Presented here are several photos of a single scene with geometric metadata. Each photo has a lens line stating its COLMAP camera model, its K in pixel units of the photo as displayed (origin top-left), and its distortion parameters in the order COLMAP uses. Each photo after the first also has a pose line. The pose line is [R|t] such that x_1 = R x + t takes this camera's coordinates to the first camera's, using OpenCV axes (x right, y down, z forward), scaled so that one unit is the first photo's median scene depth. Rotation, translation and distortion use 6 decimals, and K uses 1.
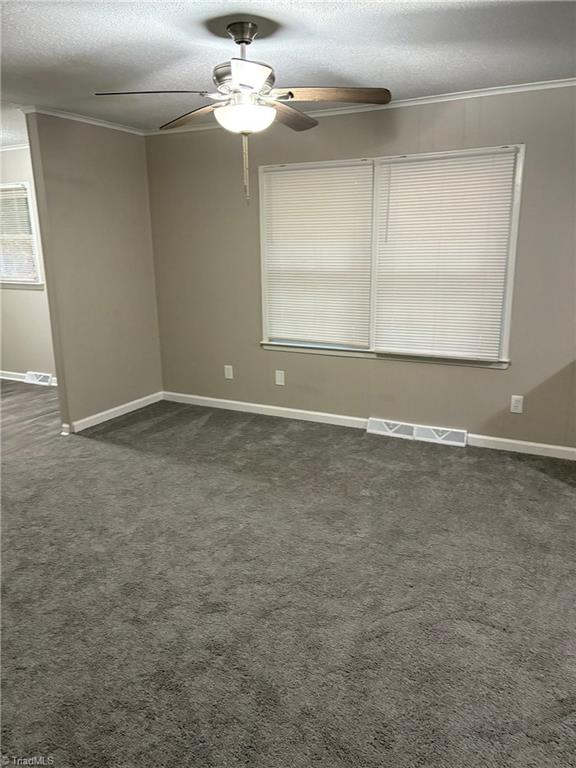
lens RADIAL K [[582.7, 0, 293.3], [0, 582.7, 384.5], [0, 0, 1]] dist [0.043962, -0.041249]
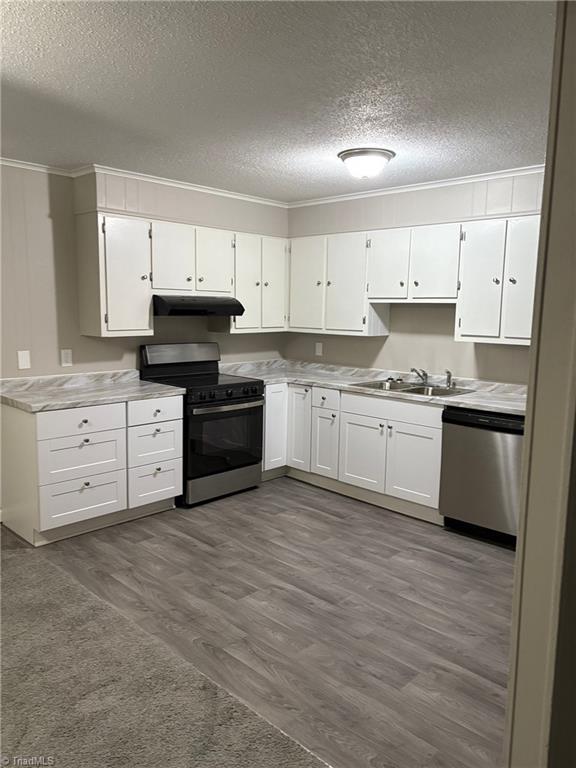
lens RADIAL K [[582.7, 0, 290.0], [0, 582.7, 385.4], [0, 0, 1]] dist [0.043962, -0.041249]
pose [[0.274407, -0.114232, 0.954805, -0.250803], [0.207783, 0.976506, 0.057112, -0.042897], [-0.938897, 0.182720, 0.291695, 0.165633]]
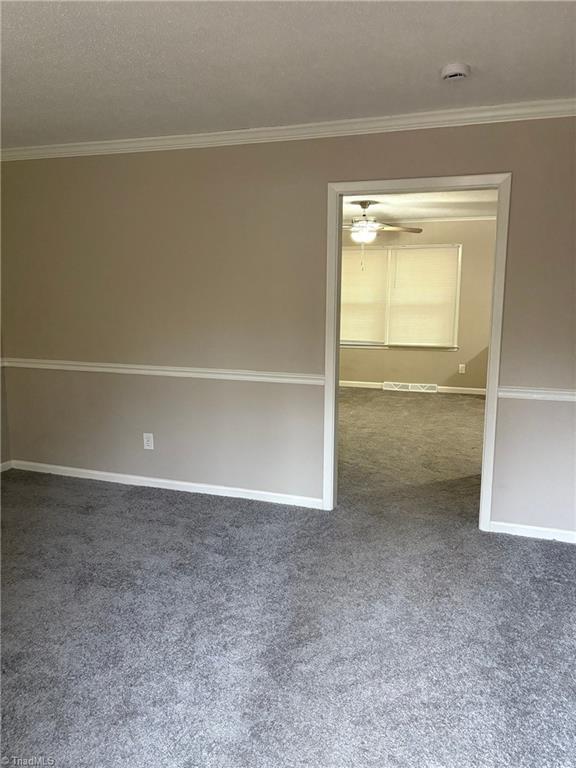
lens RADIAL K [[582.7, 0, 285.5], [0, 582.7, 381.9], [0, 0, 1]] dist [0.043962, -0.041249]
pose [[0.986481, -0.010813, 0.163521, -0.527875], [0.025313, 0.995900, -0.086849, 0.231458], [-0.161912, 0.089814, 0.982710, -0.839939]]
